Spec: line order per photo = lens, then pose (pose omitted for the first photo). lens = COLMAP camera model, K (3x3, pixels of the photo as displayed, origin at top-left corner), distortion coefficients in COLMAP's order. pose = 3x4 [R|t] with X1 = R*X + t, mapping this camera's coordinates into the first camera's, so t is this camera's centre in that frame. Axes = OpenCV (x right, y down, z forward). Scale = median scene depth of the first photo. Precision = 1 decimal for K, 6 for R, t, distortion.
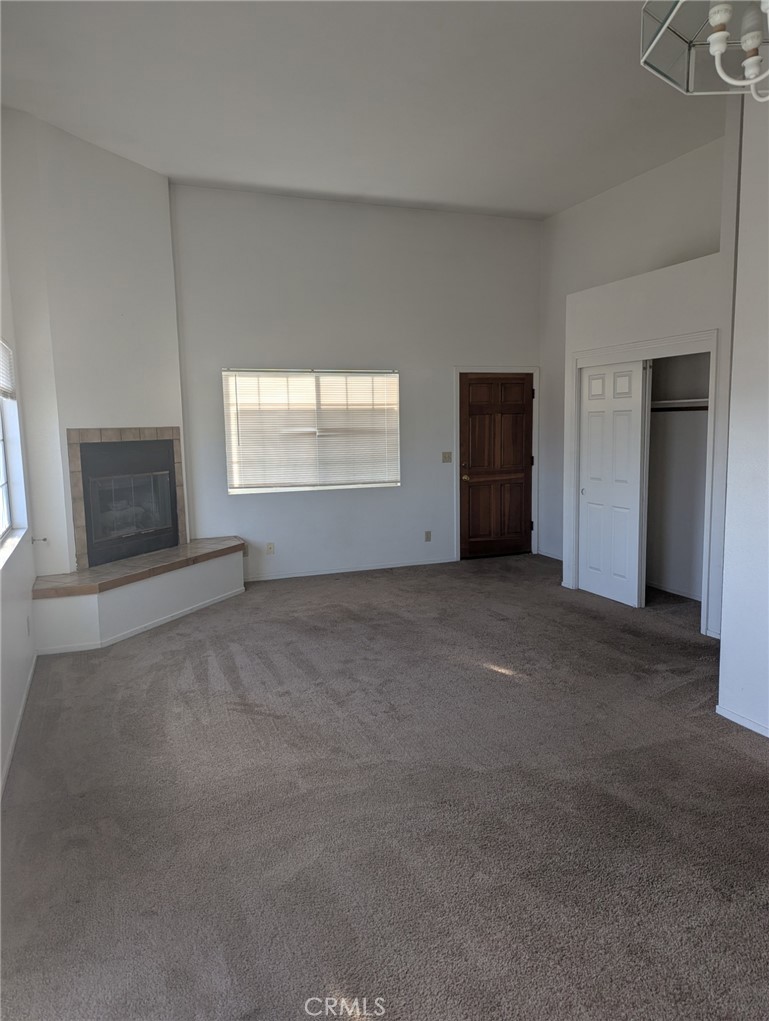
lens RADIAL K [[730.0, 0, 385.6], [0, 730.0, 512.7], [0, 0, 1]] dist [0.003633, 0.002197]
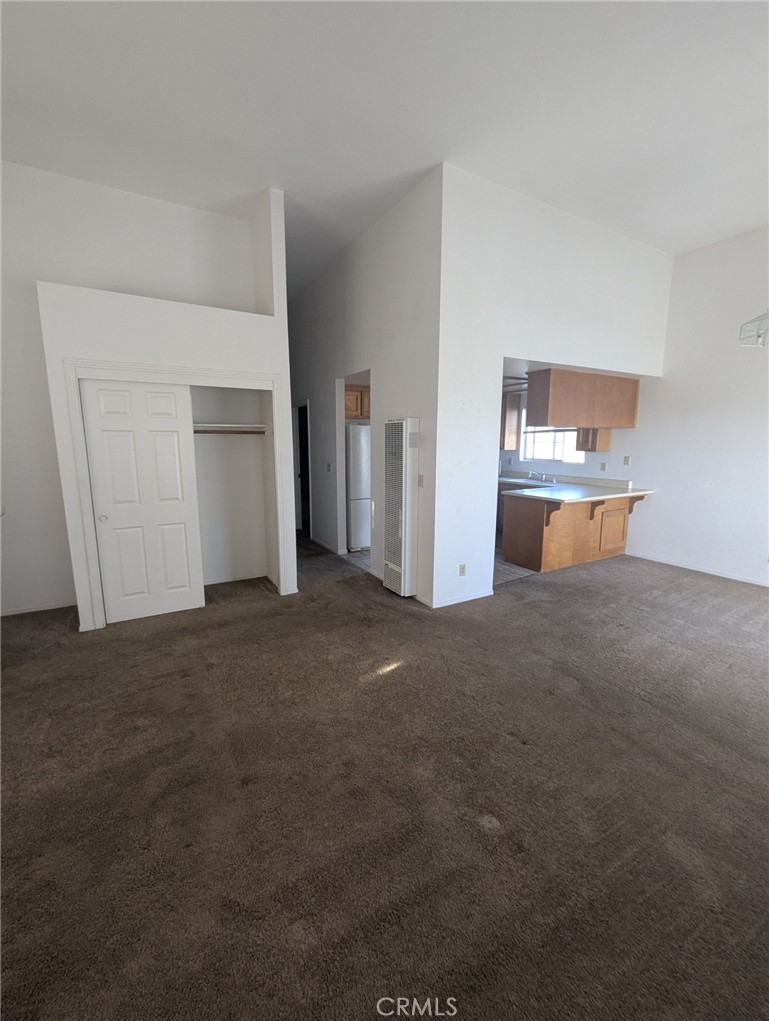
lens RADIAL K [[420.6, 0, 384.7], [0, 420.6, 509.5], [0, 0, 1]] dist [-0.000246, -0.000023]
pose [[-0.159060, -0.153628, 0.975243, -0.328688], [0.116739, 0.977962, 0.173097, -0.101120], [-0.980343, 0.141382, -0.137620, 0.818751]]
